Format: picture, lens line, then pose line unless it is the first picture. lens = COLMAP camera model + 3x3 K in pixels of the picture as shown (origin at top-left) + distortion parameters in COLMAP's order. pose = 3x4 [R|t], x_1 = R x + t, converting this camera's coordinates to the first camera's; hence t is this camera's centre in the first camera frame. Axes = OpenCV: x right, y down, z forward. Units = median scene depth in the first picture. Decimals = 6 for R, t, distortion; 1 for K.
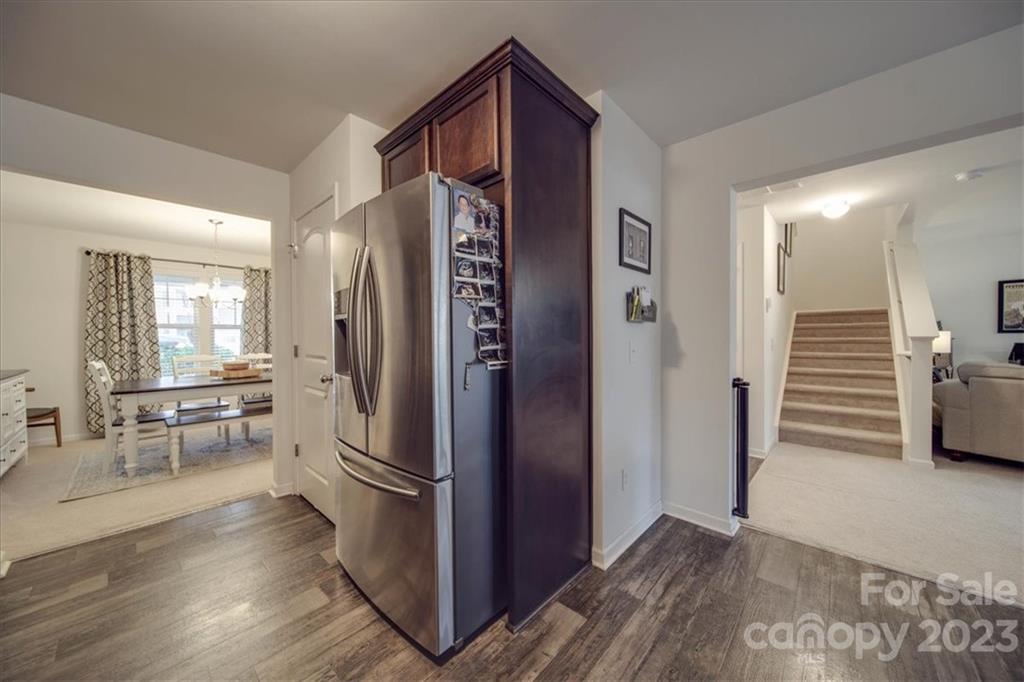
lens RADIAL K [[357.8, 0, 515.1], [0, 357.8, 340.7], [0, 0, 1]] dist [0.000679, -0.001945]
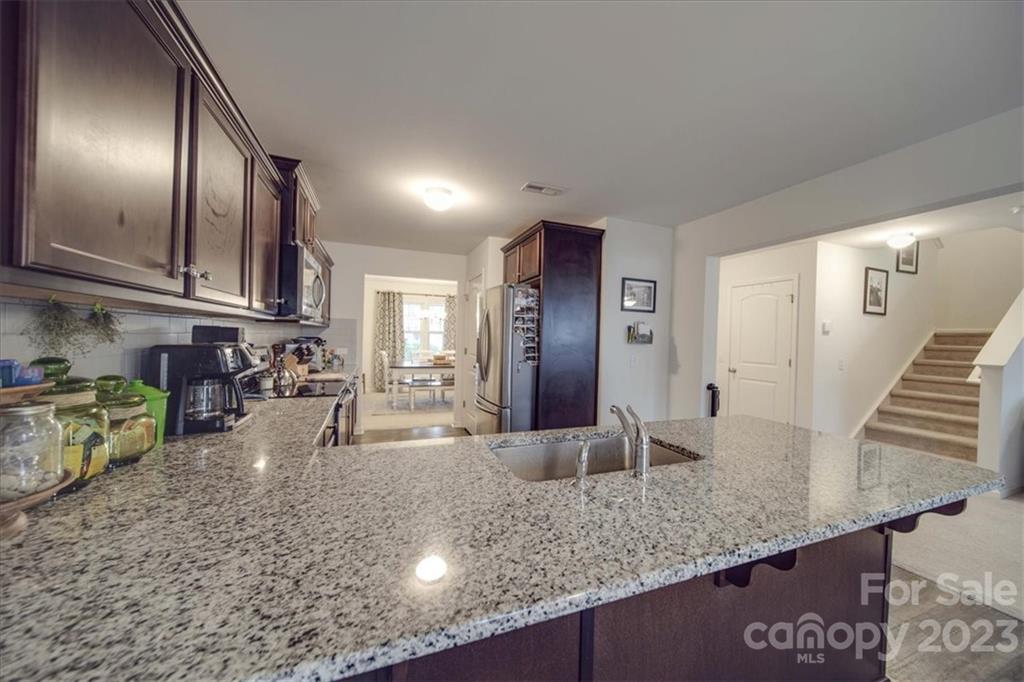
lens RADIAL K [[357.8, 0, 515.7], [0, 357.8, 334.7], [0, 0, 1]] dist [0.000679, -0.001945]
pose [[0.899445, 0.027353, -0.436178, 0.291695], [-0.036998, 0.999222, -0.013631, -0.026404], [0.435465, 0.028398, 0.899757, -0.387001]]
